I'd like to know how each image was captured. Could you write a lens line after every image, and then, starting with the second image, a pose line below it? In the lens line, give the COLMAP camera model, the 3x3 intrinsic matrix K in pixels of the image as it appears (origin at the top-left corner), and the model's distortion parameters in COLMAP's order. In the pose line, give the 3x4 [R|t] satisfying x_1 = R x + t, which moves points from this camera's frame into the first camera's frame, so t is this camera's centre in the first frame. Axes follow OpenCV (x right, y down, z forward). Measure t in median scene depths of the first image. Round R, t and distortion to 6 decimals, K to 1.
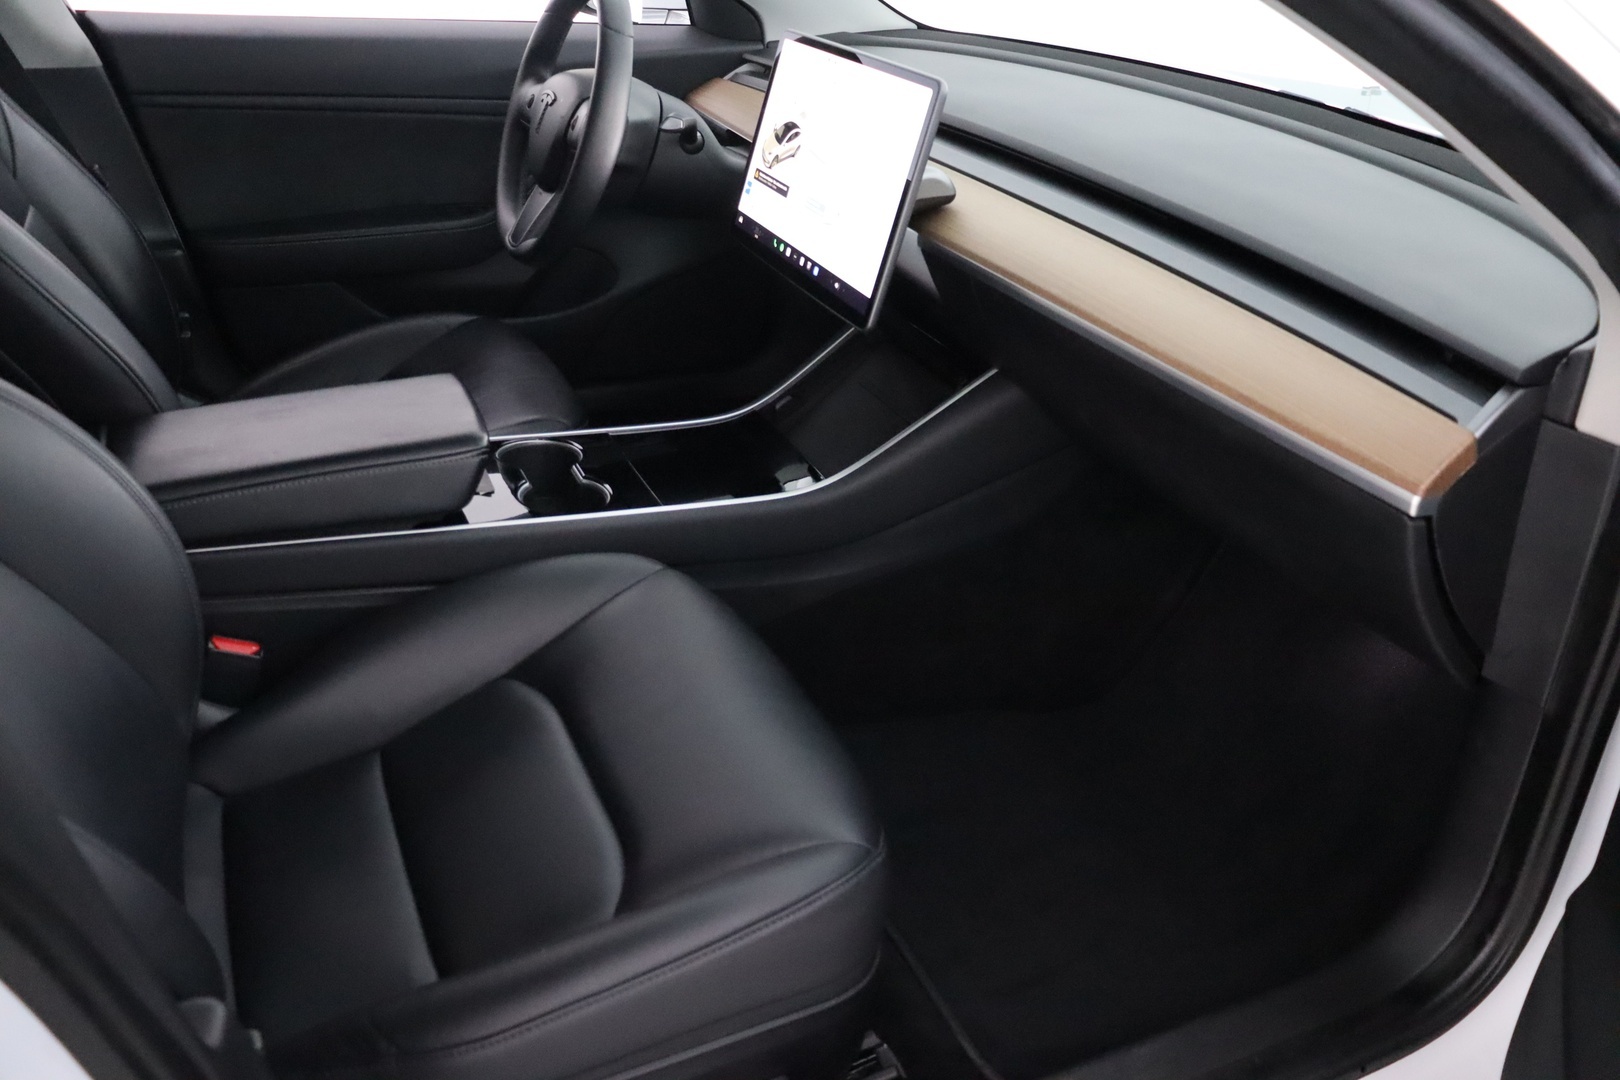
lens RADIAL K [[1273.1, 0, 817.1], [0, 1273.1, 470.8], [0, 0, 1]] dist [-0.186787, 0.181278]
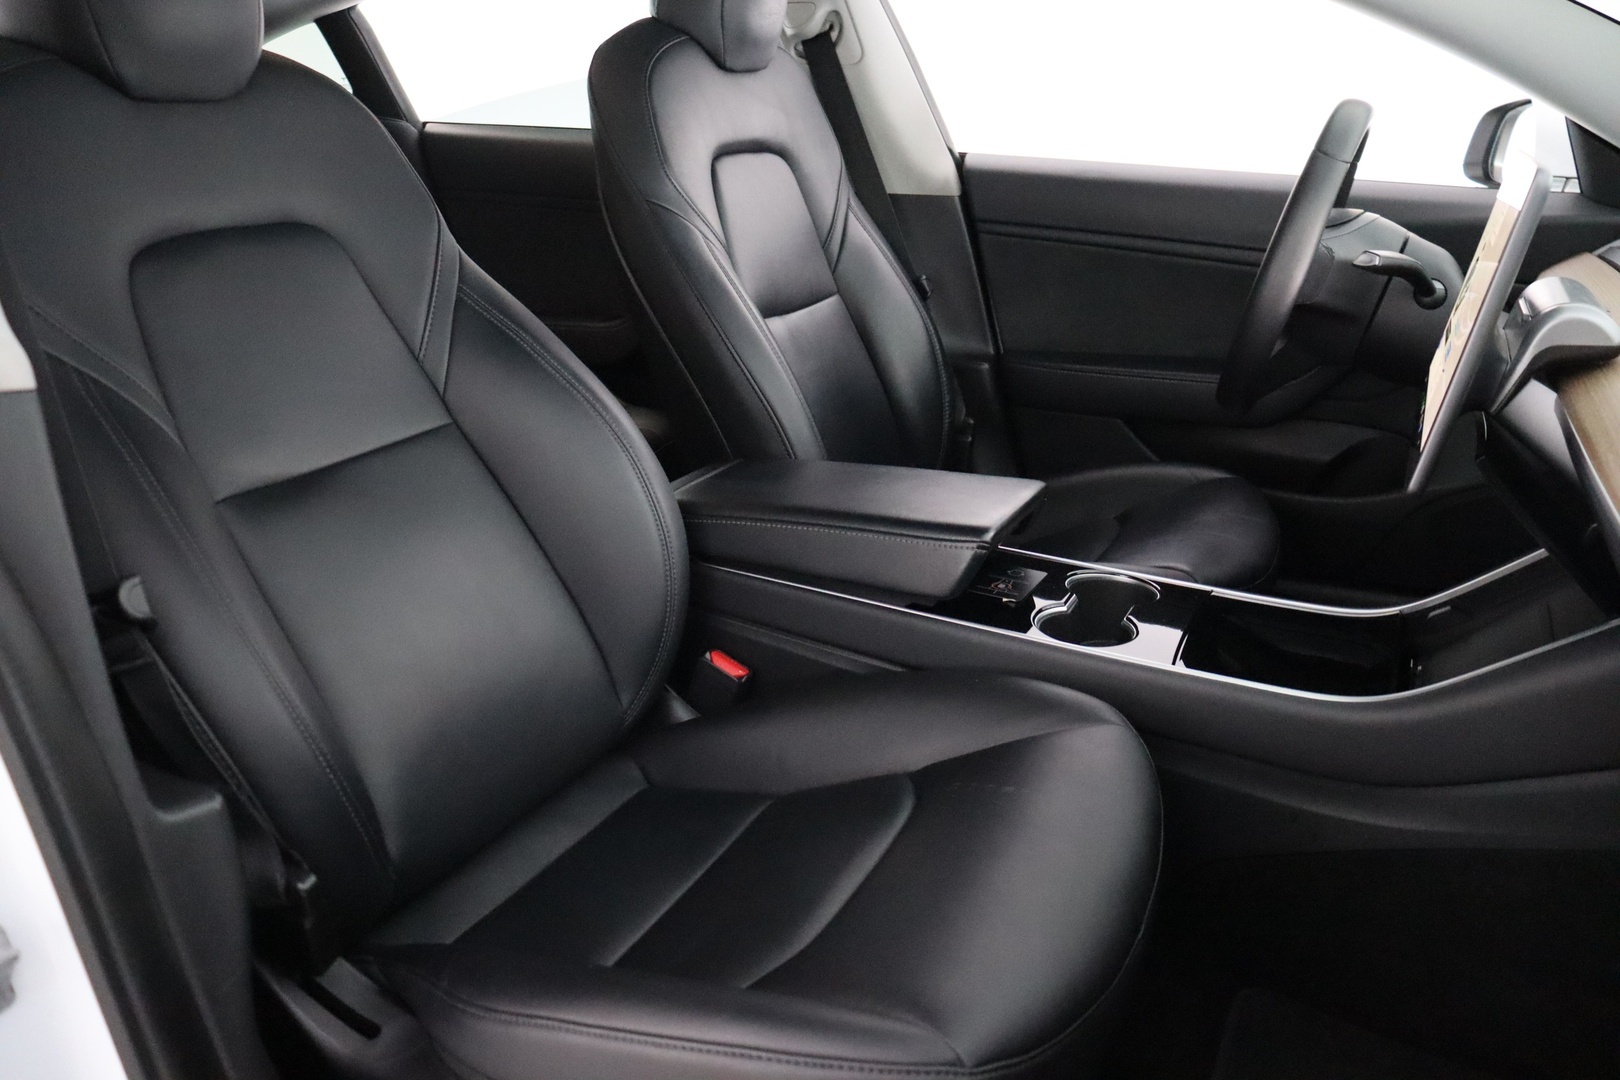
lens RADIAL K [[1273.1, 0, 817.1], [0, 1273.1, 470.8], [0, 0, 1]] dist [-0.186787, 0.181278]
pose [[0.672031, 0.159872, -0.723060, 0.217703], [-0.281715, 0.958196, -0.049972, 0.008837], [0.684844, 0.237279, 0.688975, 0.159738]]
